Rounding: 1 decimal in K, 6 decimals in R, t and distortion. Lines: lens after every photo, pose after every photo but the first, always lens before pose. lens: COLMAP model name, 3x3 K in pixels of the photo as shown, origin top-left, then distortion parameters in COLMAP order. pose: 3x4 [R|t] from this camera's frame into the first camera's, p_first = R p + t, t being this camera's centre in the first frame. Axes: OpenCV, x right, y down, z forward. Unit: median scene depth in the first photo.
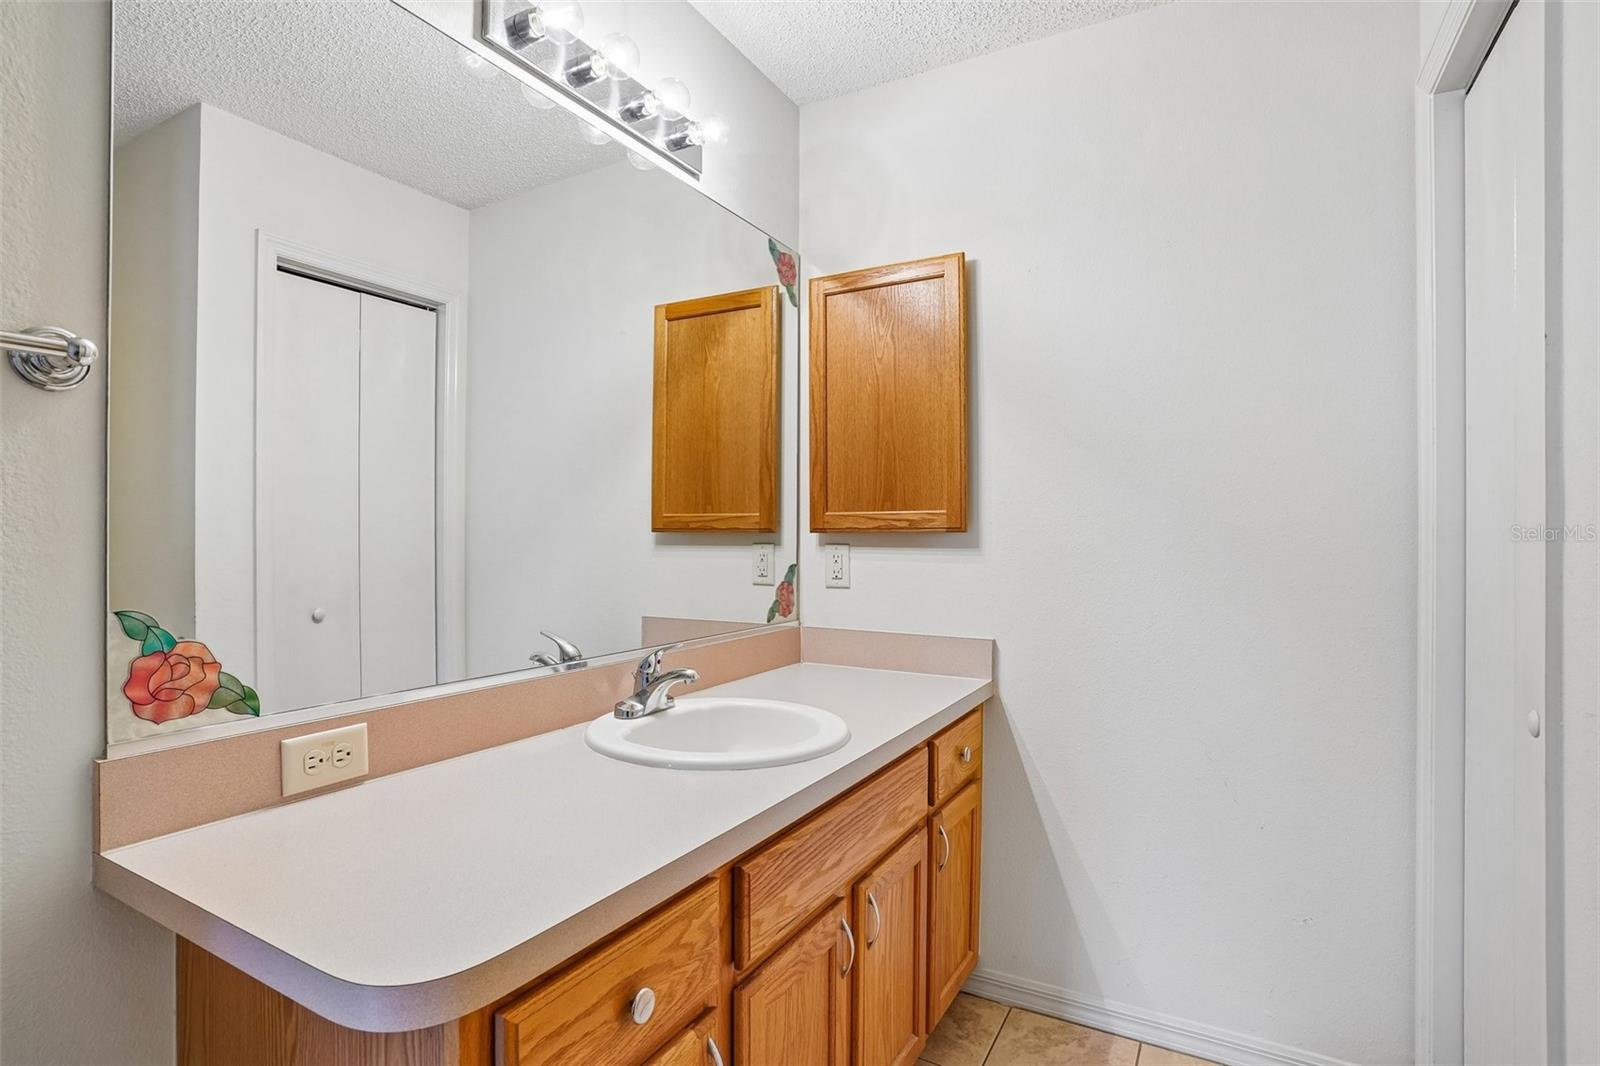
lens RADIAL K [[788.8, 0, 797.5], [0, 788.8, 539.2], [0, 0, 1]] dist [-0.055226, 0.022396]
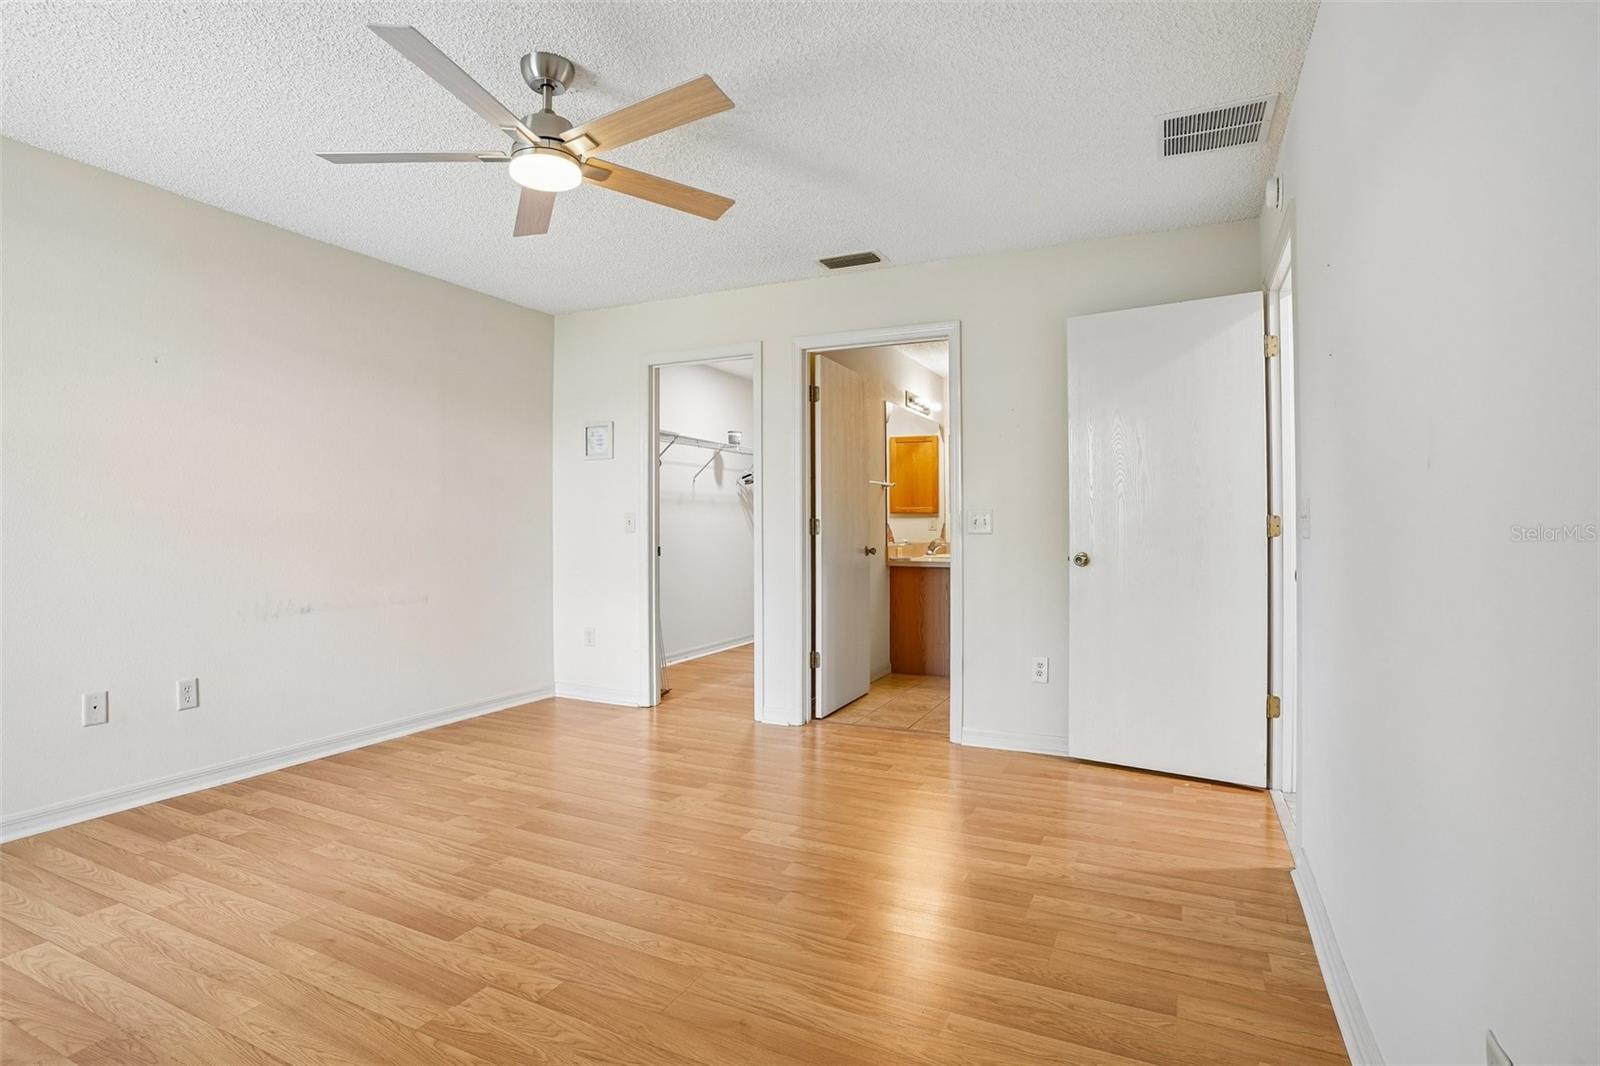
lens RADIAL K [[802.9, 0, 805.3], [0, 802.9, 520.8], [0, 0, 1]] dist [-0.084197, 0.037117]
pose [[0.999313, -0.002661, 0.036963, -0.699117], [0.002563, 0.999993, 0.002691, 0.010515], [-0.036970, -0.002594, 0.999313, -2.256819]]
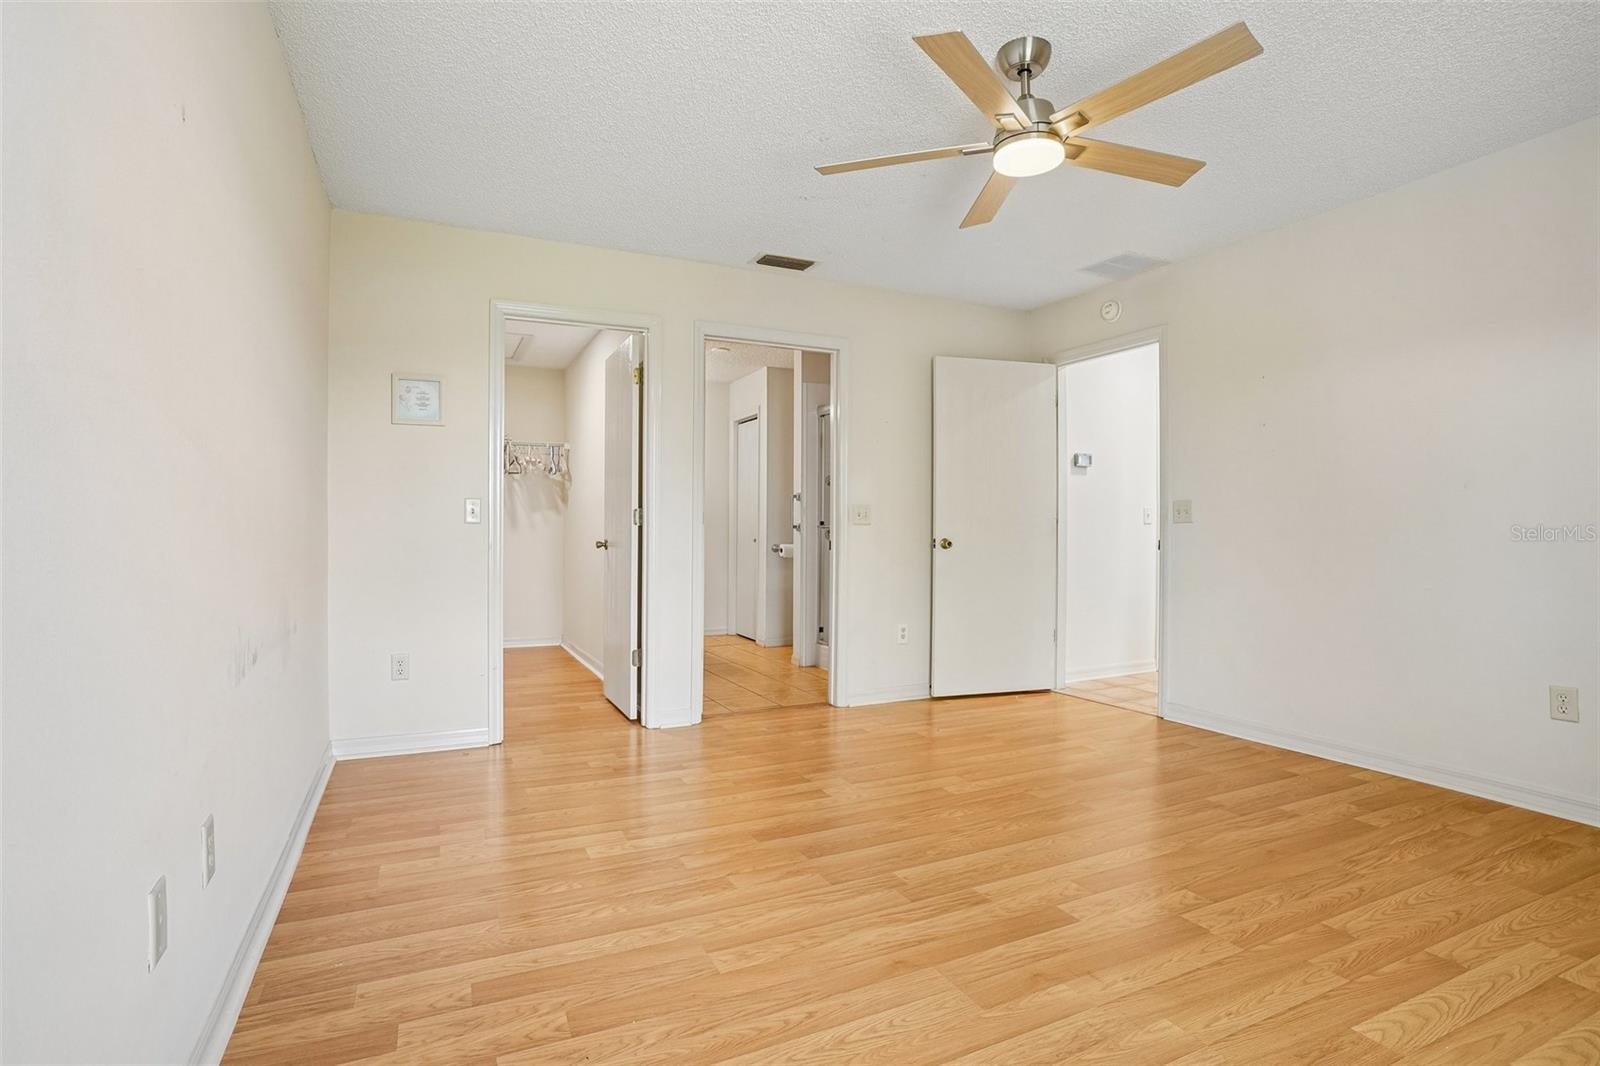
lens RADIAL K [[796.4, 0, 798.2], [0, 796.4, 529.7], [0, 0, 1]] dist [-0.106187, 0.068120]
pose [[0.600809, -0.005622, 0.799373, -2.003072], [-0.003667, 0.999945, 0.009789, 0.040792], [-0.799384, -0.008812, 0.600756, -1.605656]]
